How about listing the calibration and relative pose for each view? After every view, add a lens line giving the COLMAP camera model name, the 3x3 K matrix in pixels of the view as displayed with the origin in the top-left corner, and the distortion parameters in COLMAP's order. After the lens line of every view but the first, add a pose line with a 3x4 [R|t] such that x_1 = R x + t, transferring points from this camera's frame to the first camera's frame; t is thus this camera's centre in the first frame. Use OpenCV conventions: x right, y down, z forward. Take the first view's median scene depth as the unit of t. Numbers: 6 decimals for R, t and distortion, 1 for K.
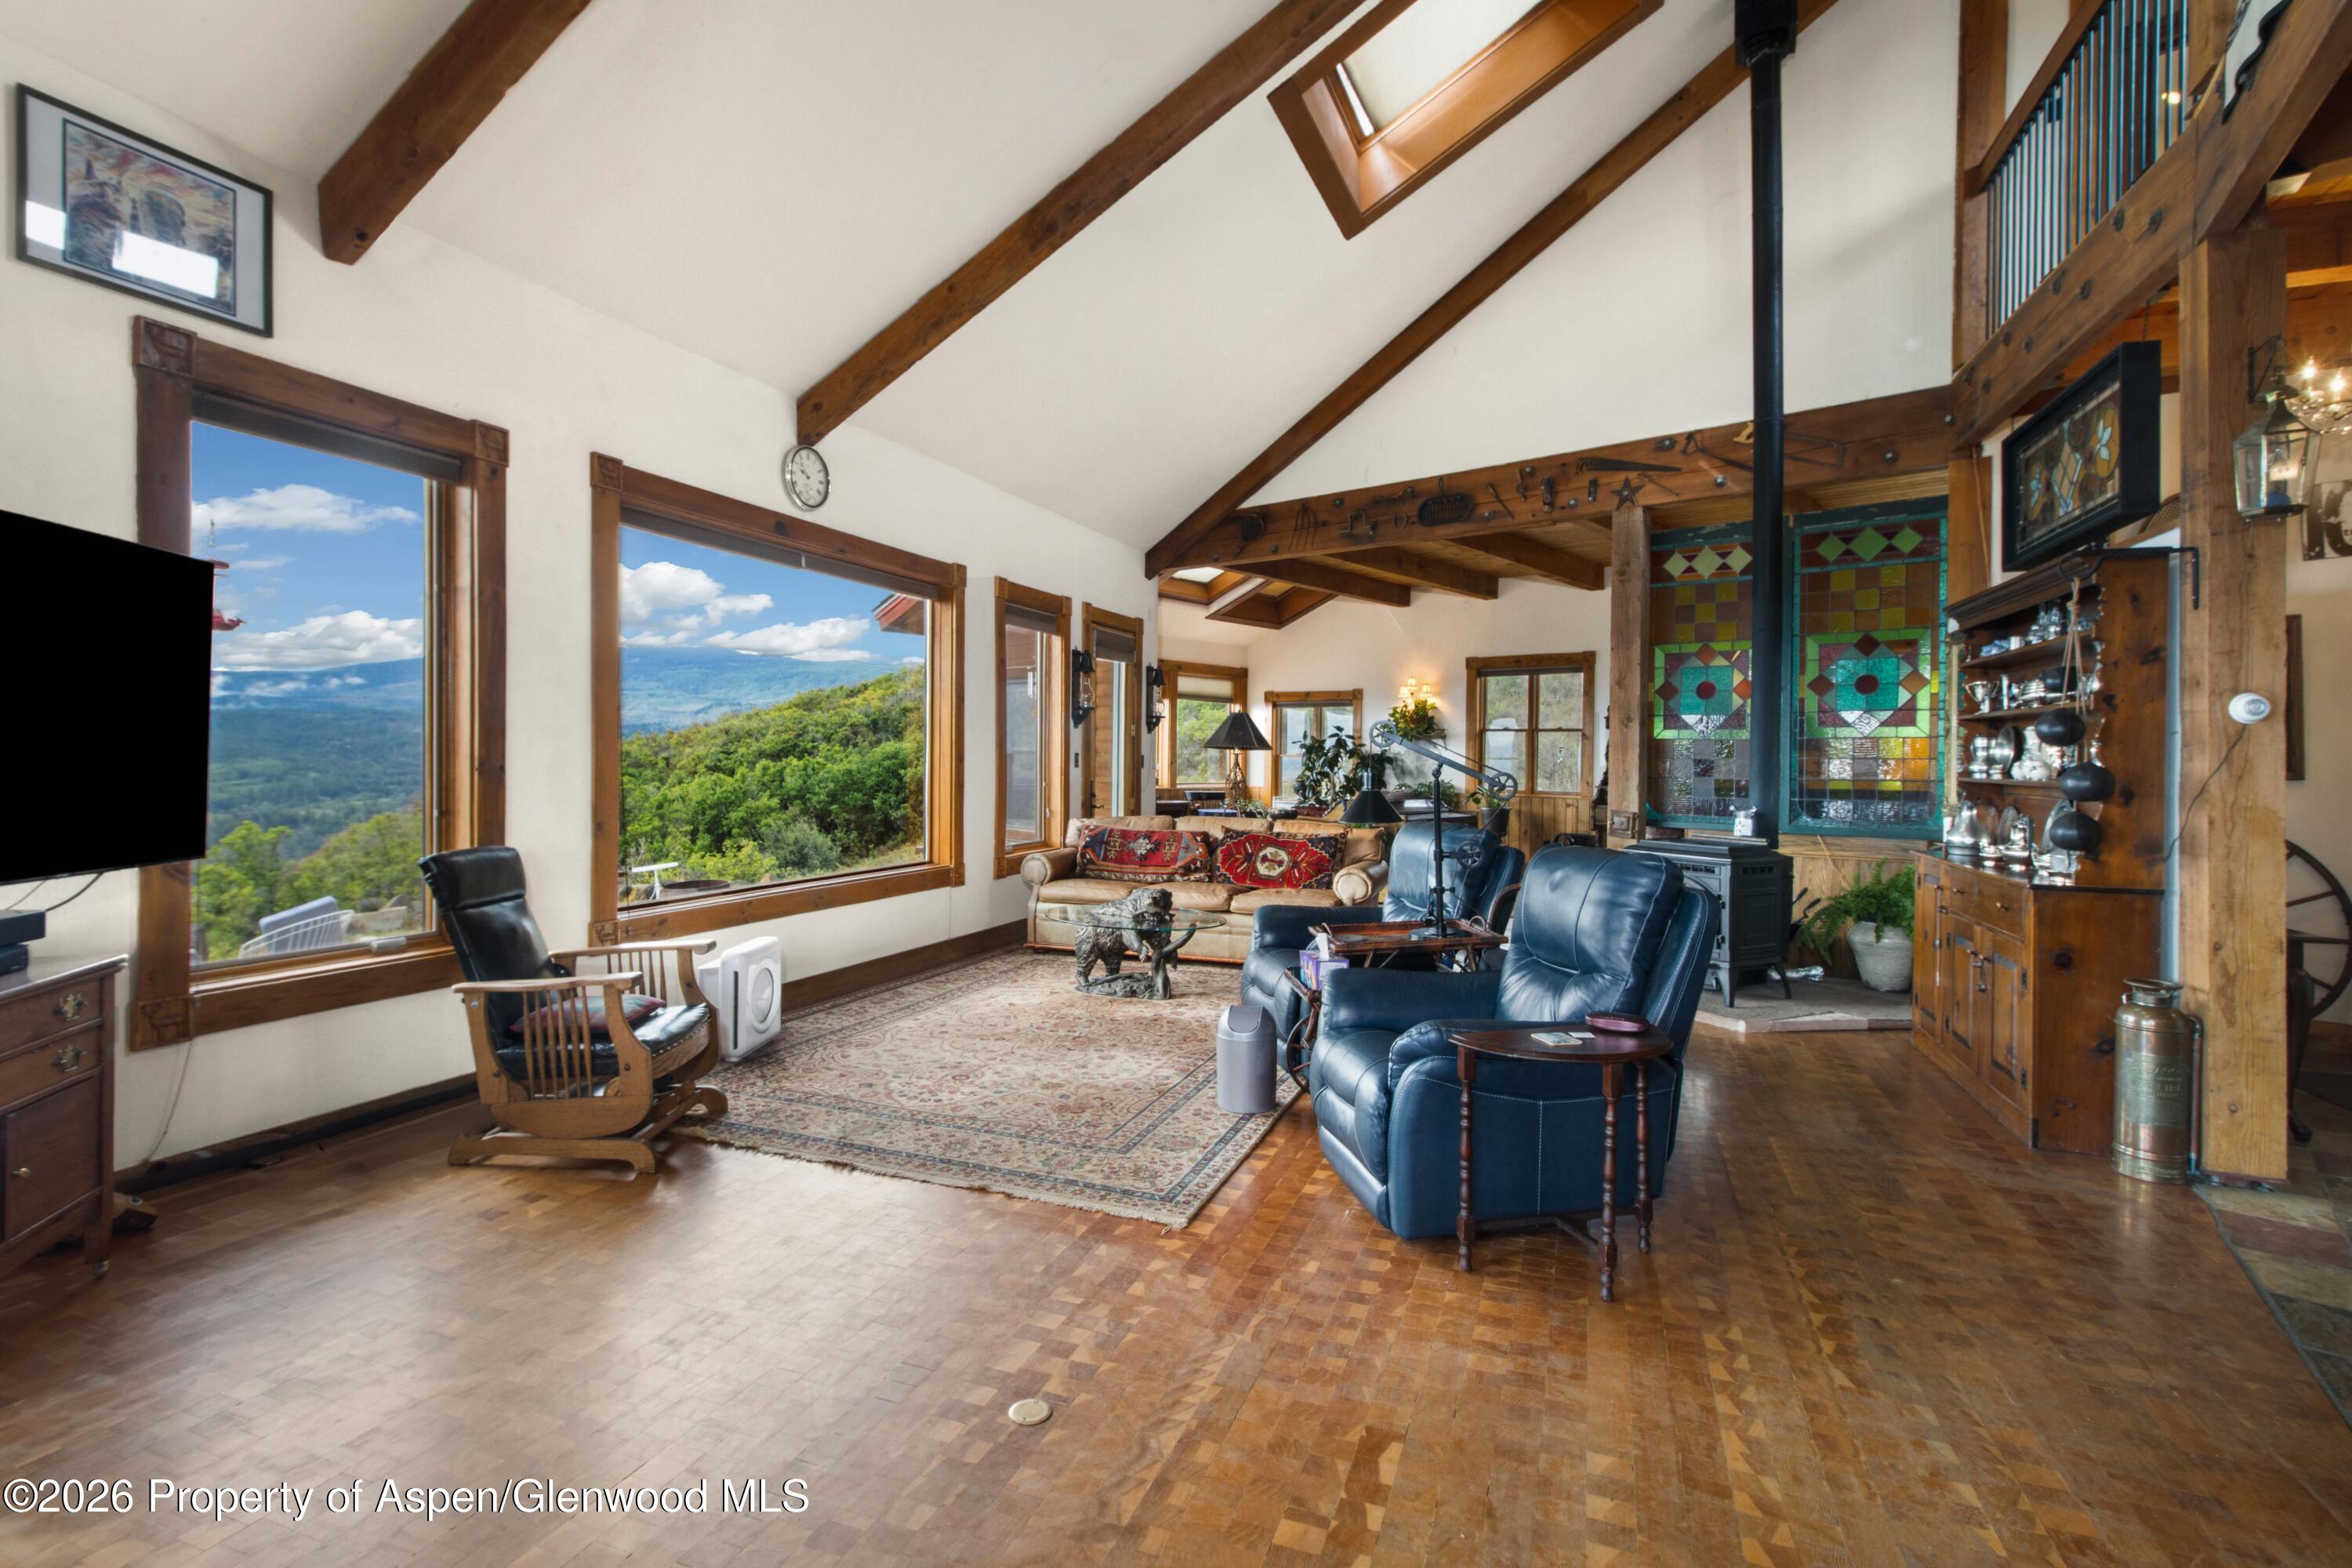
lens RADIAL K [[1113.4, 0, 1176.0], [0, 1113.4, 784.0], [0, 0, 1]] dist [-0.000193, -0.000026]
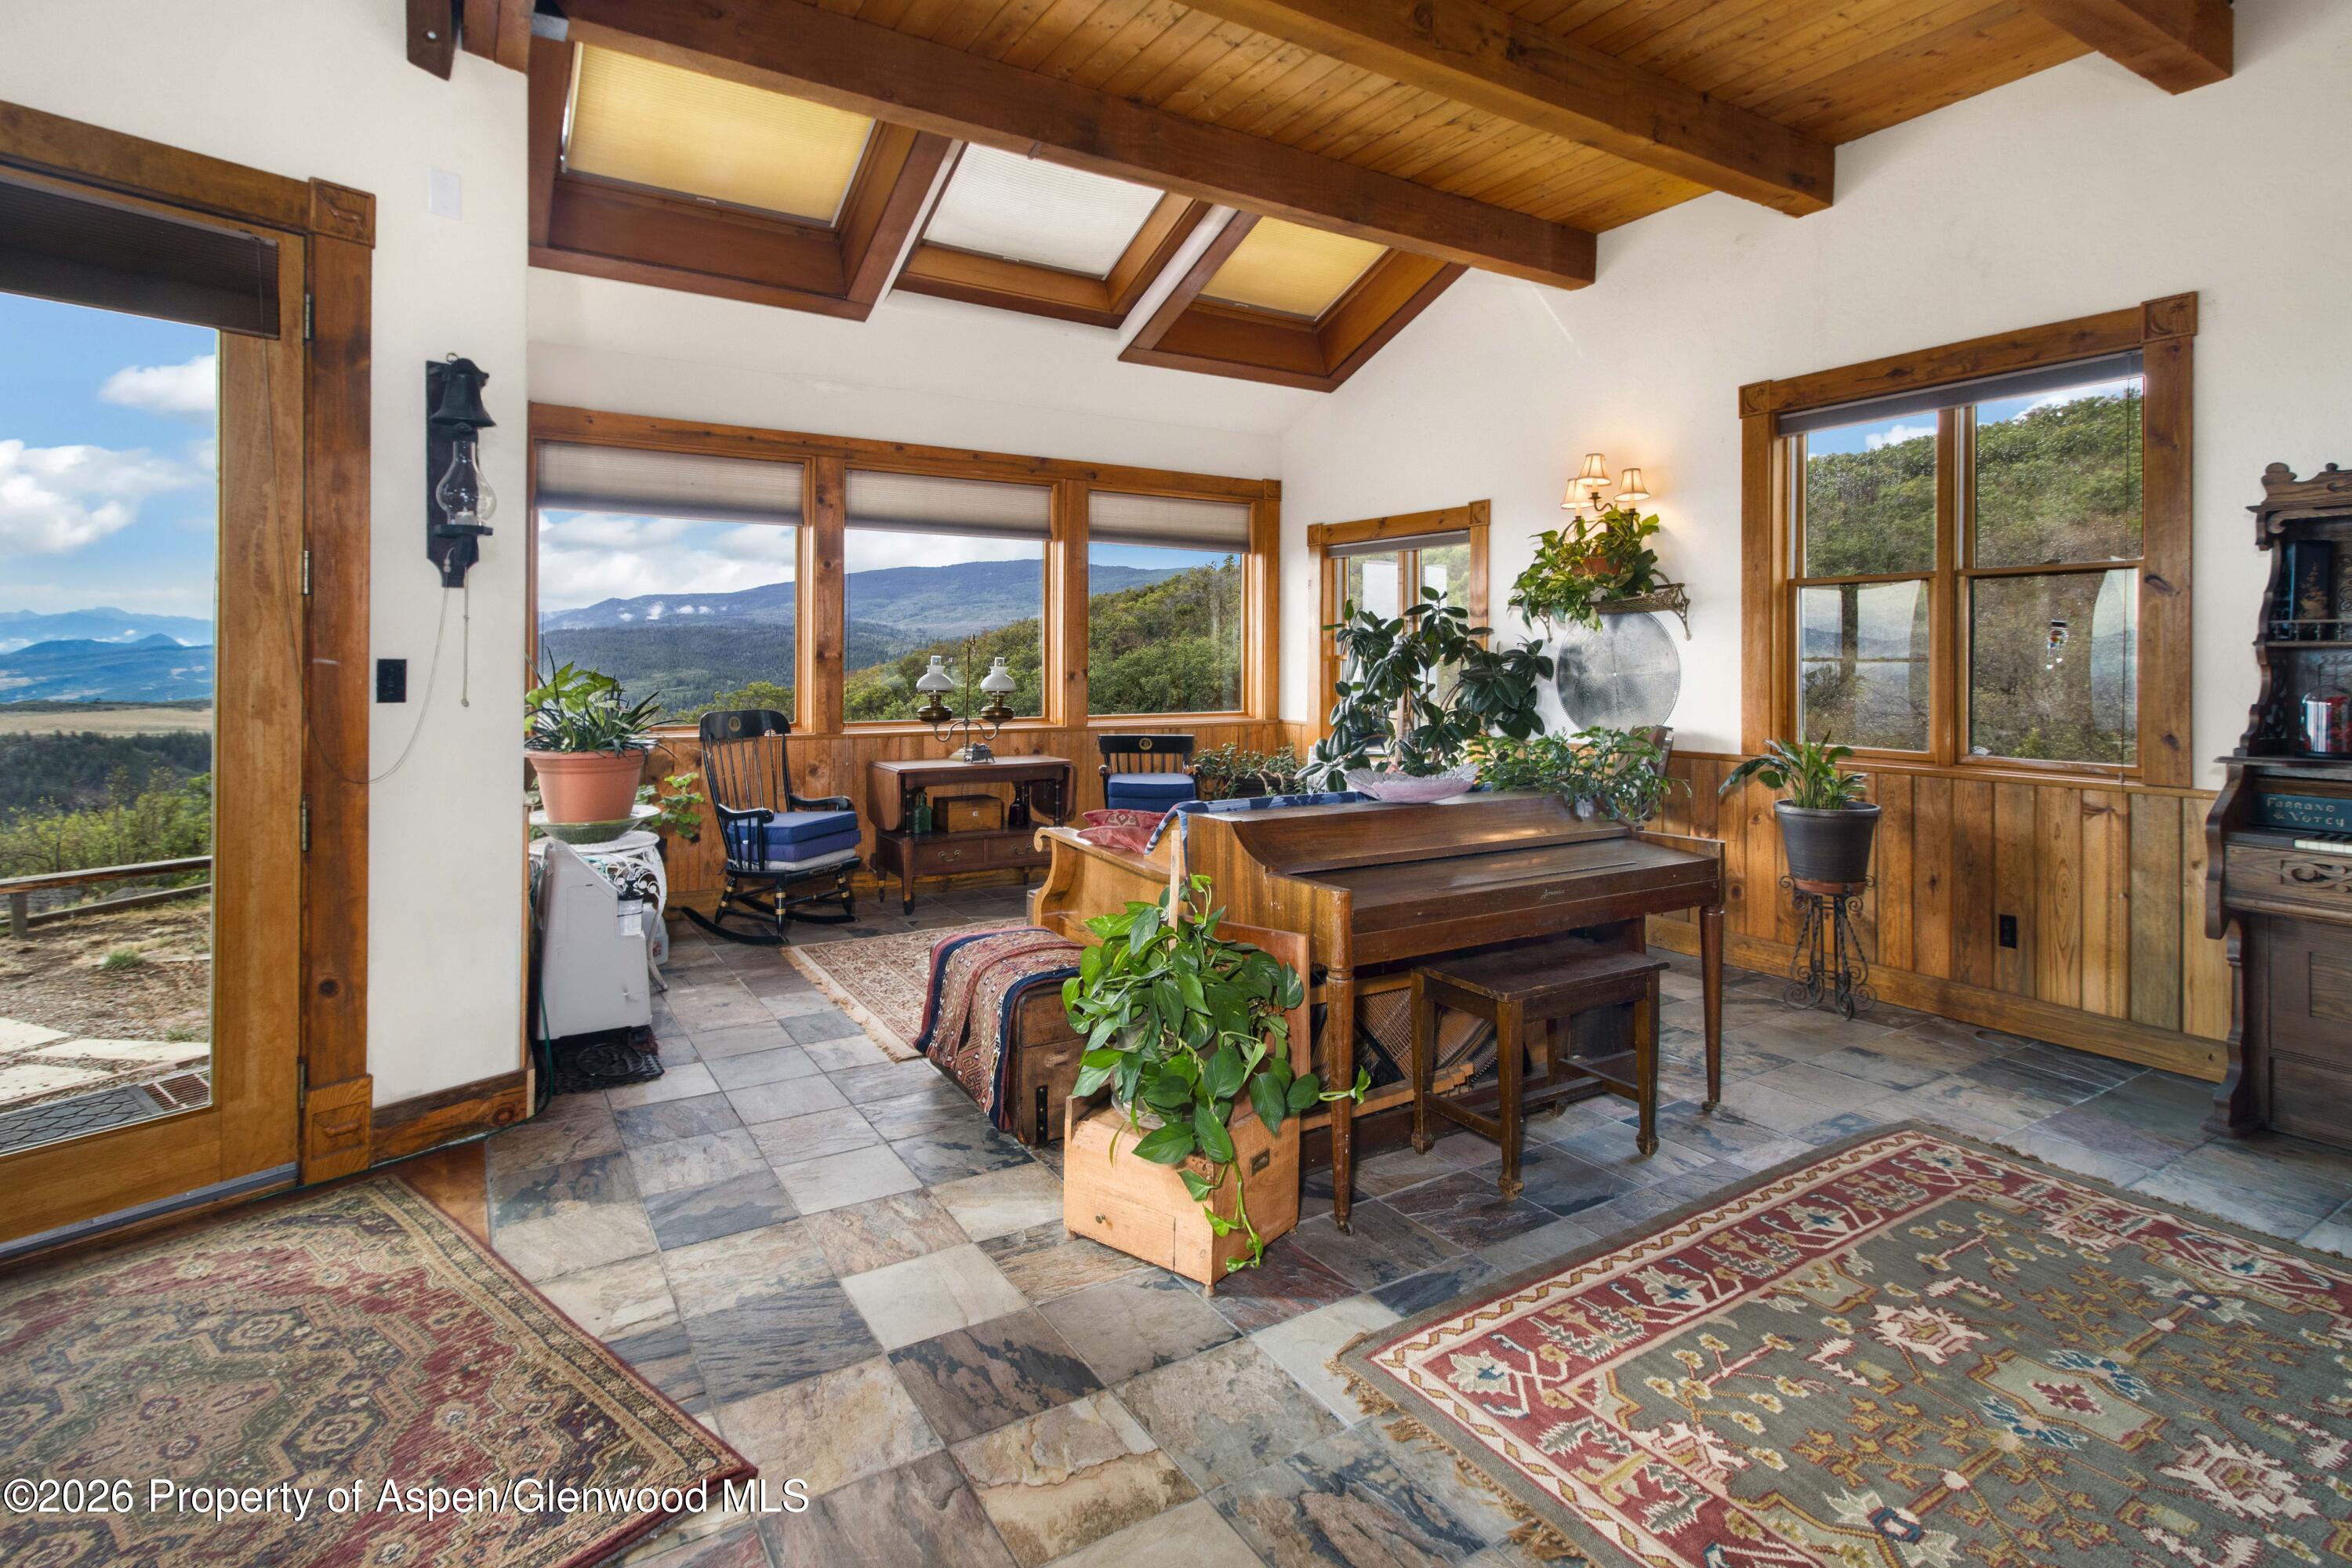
lens RADIAL K [[1131.3, 0, 1174.6], [0, 1131.3, 673.4], [0, 0, 1]] dist [0.001680, 0.000204]
pose [[0.956552, -0.004730, -0.291523, 0.180911], [0.000562, 0.999896, -0.014378, -0.012889], [0.291561, 0.013590, 0.956456, 0.561609]]
